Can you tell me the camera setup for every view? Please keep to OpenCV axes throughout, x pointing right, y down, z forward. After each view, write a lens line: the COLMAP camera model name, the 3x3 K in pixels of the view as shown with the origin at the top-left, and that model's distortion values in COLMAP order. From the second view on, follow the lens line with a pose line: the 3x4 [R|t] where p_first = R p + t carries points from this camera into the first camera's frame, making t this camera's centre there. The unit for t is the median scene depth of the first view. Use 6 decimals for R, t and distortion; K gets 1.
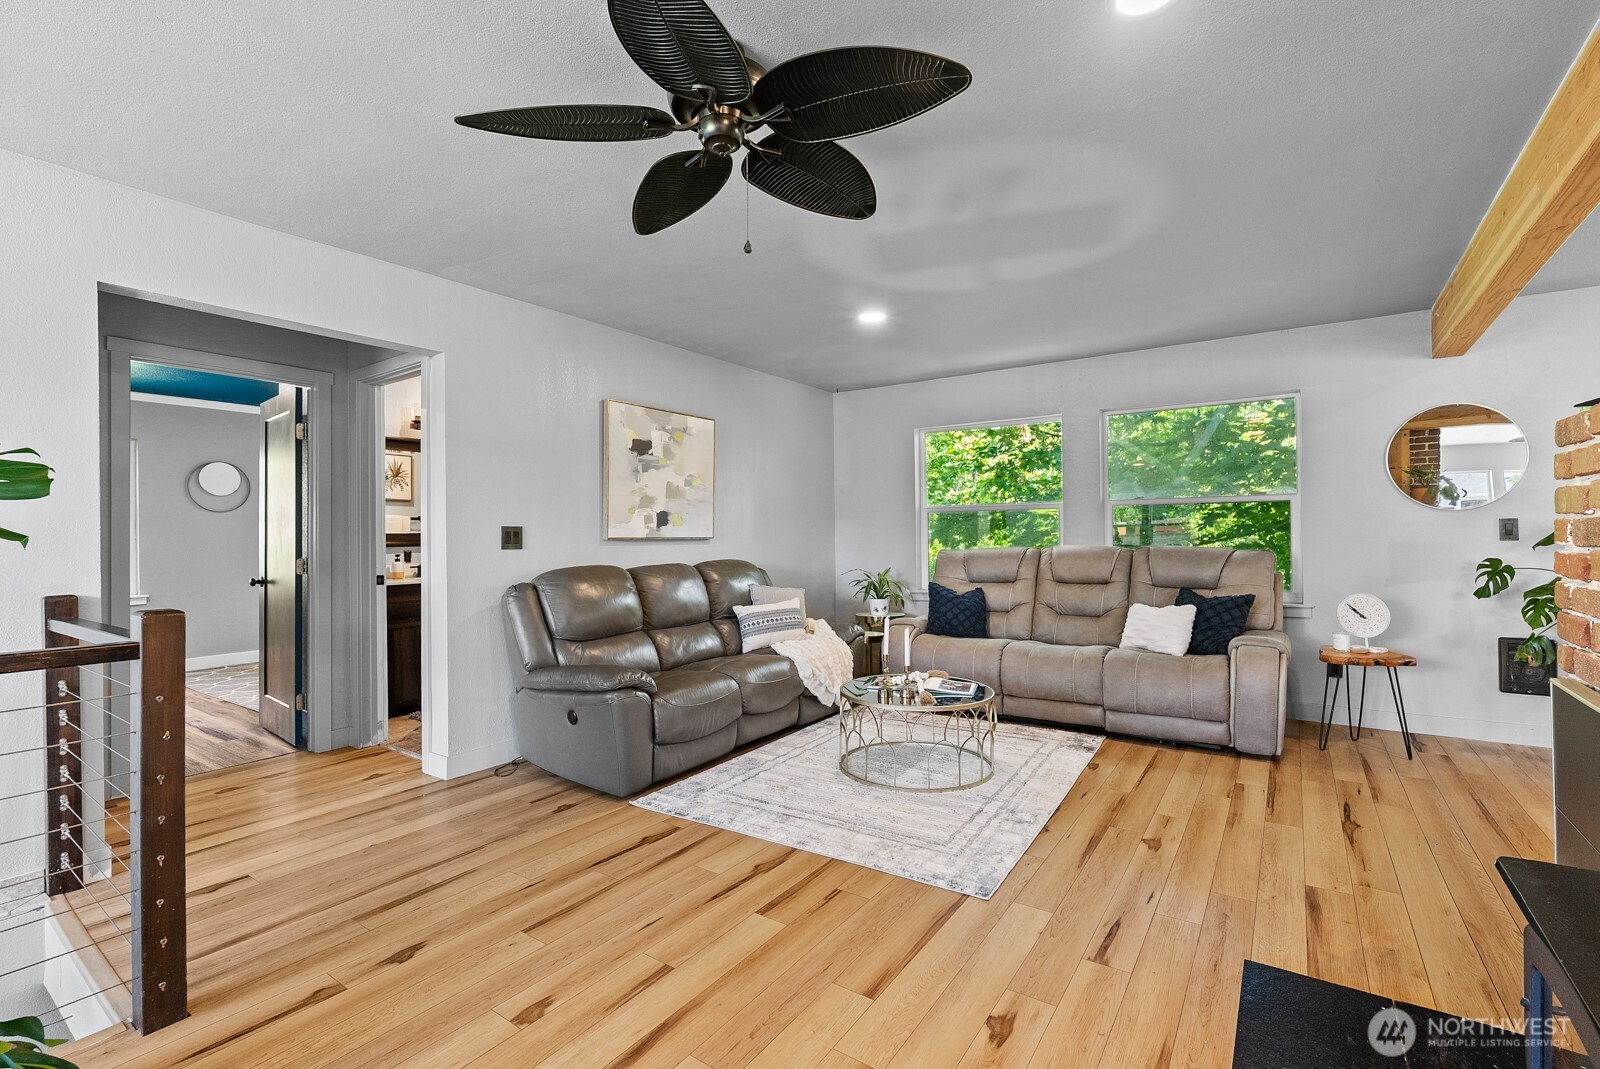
lens RADIAL K [[708.8, 0, 803.5], [0, 708.8, 531.4], [0, 0, 1]] dist [-0.008262, 0.001101]
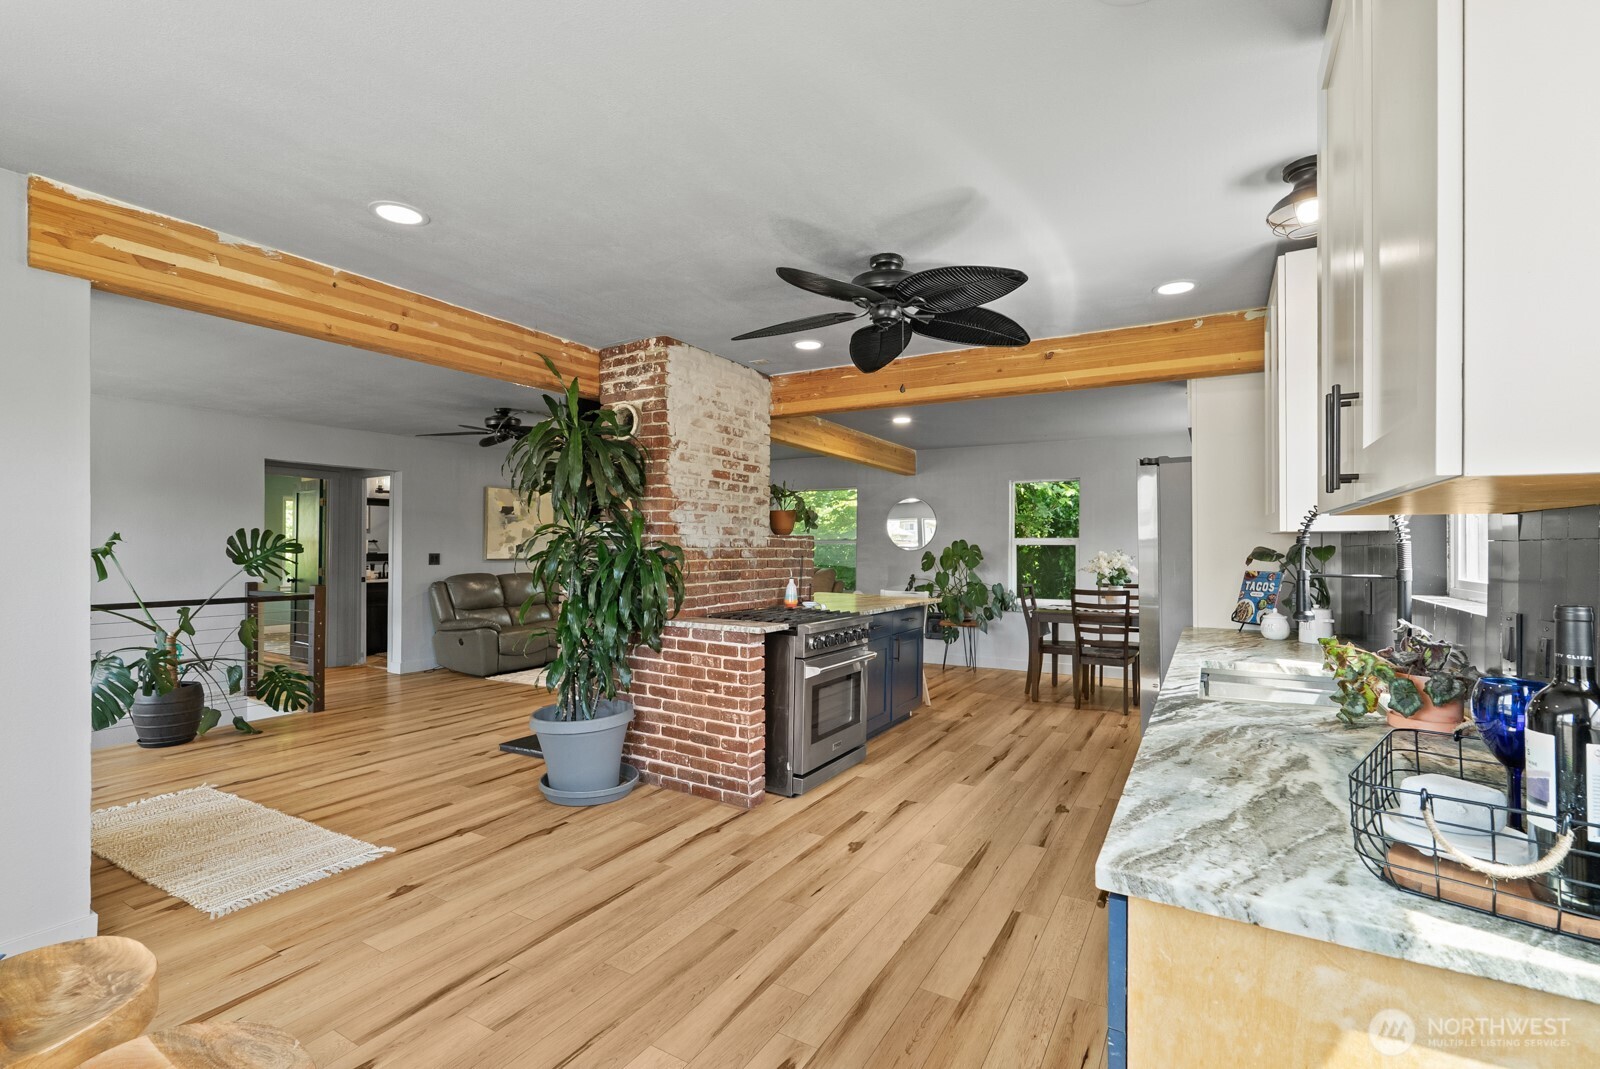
lens RADIAL K [[708.8, 0, 801.8], [0, 708.8, 542.8], [0, 0, 1]] dist [-0.008262, 0.001101]
pose [[0.996894, 0.013465, 0.077597, 0.450835], [-0.013398, 0.999909, -0.001390, -0.046122], [-0.077609, 0.000346, 0.996984, -1.035832]]
